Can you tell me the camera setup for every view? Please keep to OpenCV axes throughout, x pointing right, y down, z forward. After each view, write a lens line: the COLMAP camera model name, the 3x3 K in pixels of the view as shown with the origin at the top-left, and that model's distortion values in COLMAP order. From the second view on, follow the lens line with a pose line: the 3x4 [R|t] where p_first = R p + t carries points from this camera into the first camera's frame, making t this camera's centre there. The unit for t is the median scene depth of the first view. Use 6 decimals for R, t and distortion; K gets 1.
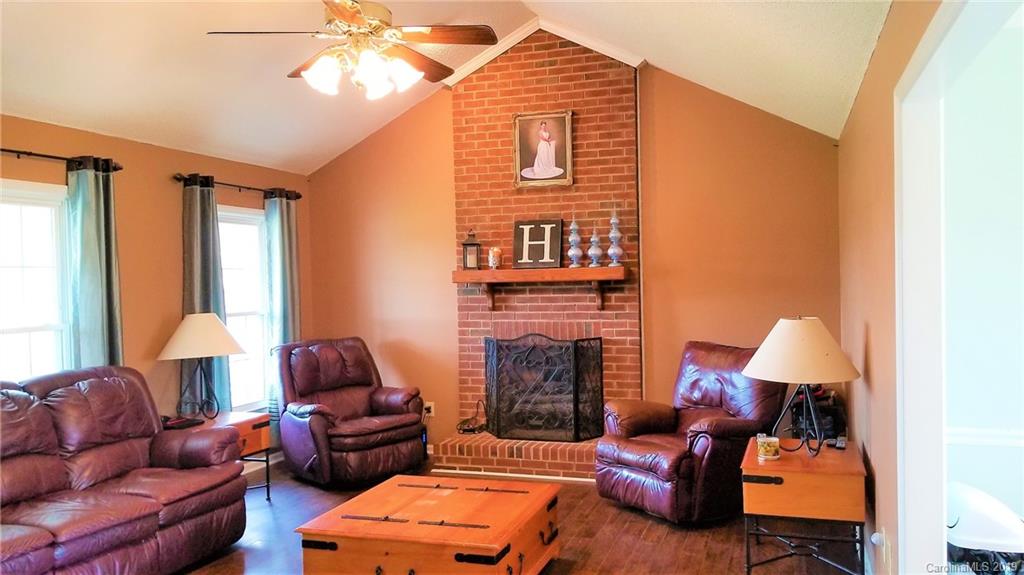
lens RADIAL K [[795.7, 0, 534.7], [0, 795.7, 286.5], [0, 0, 1]] dist [0.059141, -0.103785]
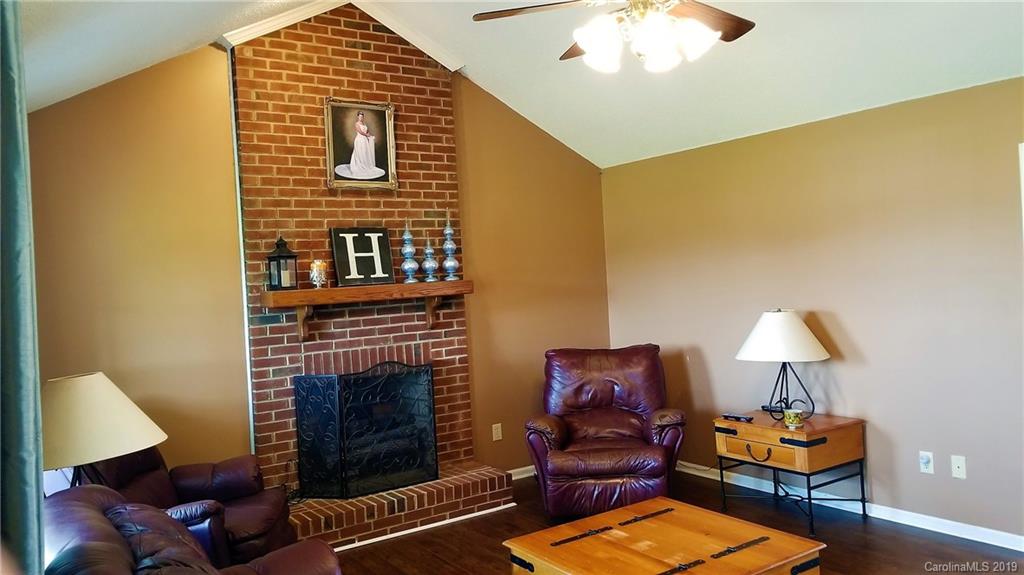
lens RADIAL K [[795.7, 0, 515.8], [0, 795.7, 279.9], [0, 0, 1]] dist [0.059141, -0.103785]
pose [[0.602408, -0.017144, 0.798004, -0.570639], [0.053508, 0.998388, -0.018945, -0.003884], [-0.796393, 0.054112, 0.602354, 0.366131]]
